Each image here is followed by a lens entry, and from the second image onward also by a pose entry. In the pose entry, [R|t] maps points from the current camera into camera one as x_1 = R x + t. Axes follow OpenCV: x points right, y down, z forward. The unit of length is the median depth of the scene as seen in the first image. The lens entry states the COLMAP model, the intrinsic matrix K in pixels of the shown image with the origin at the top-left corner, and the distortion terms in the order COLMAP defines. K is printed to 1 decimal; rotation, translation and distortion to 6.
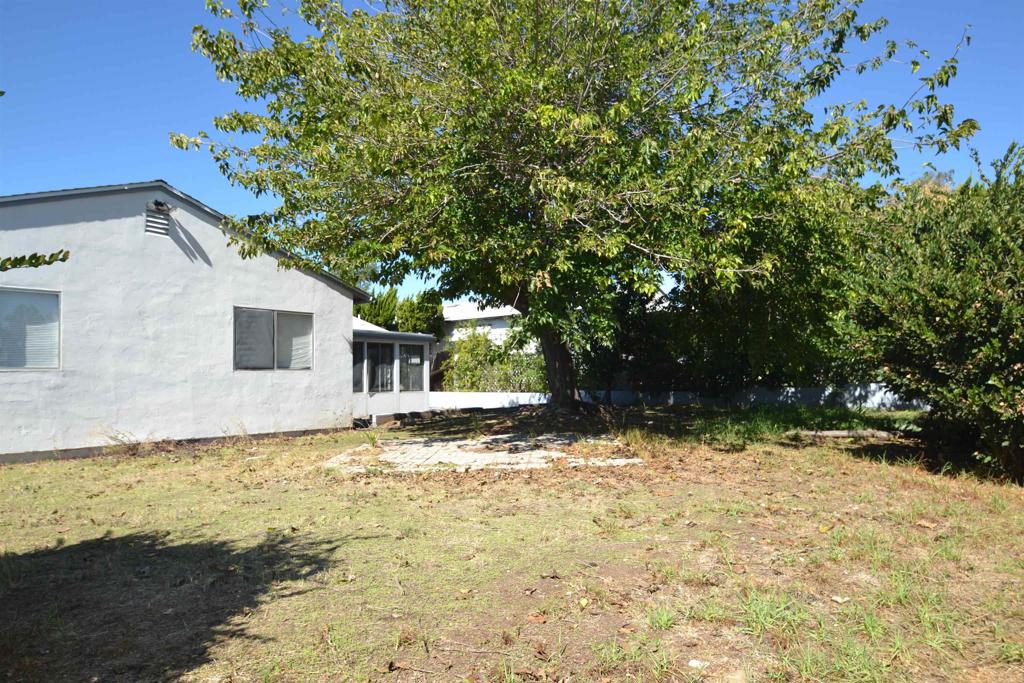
lens RADIAL K [[637.9, 0, 493.4], [0, 637.9, 363.9], [0, 0, 1]] dist [-0.003624, -0.000596]
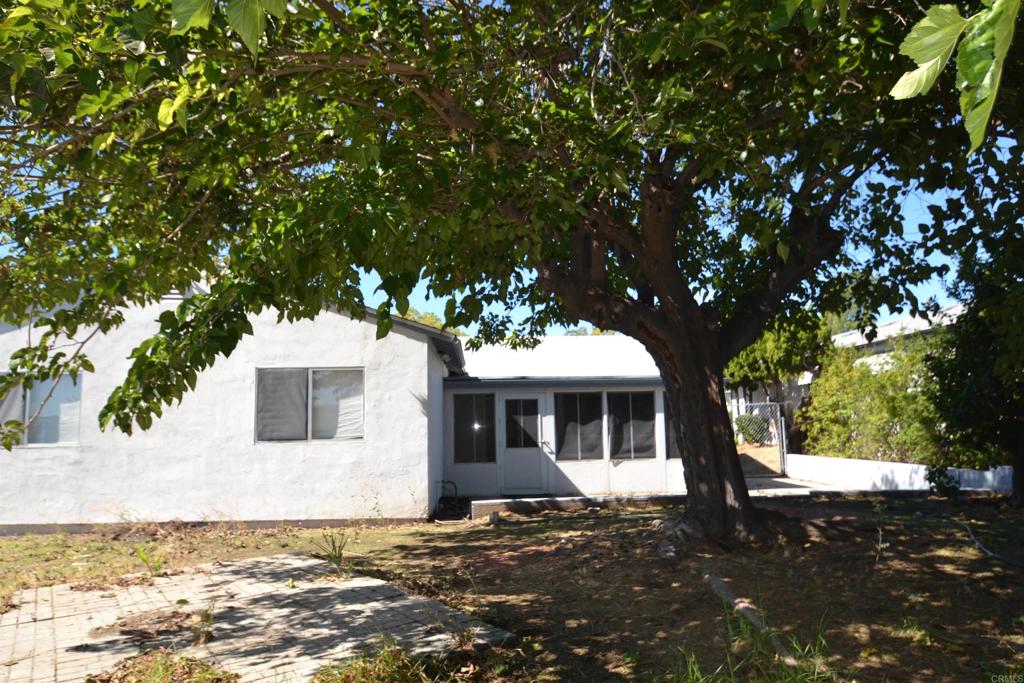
lens RADIAL K [[637.9, 0, 493.4], [0, 637.9, 363.9], [0, 0, 1]] dist [-0.003624, -0.000596]
pose [[0.657788, -0.071226, -0.749828, 0.438664], [0.025769, 0.997064, -0.072105, -0.024810], [0.752763, 0.028108, 0.657692, 0.658493]]
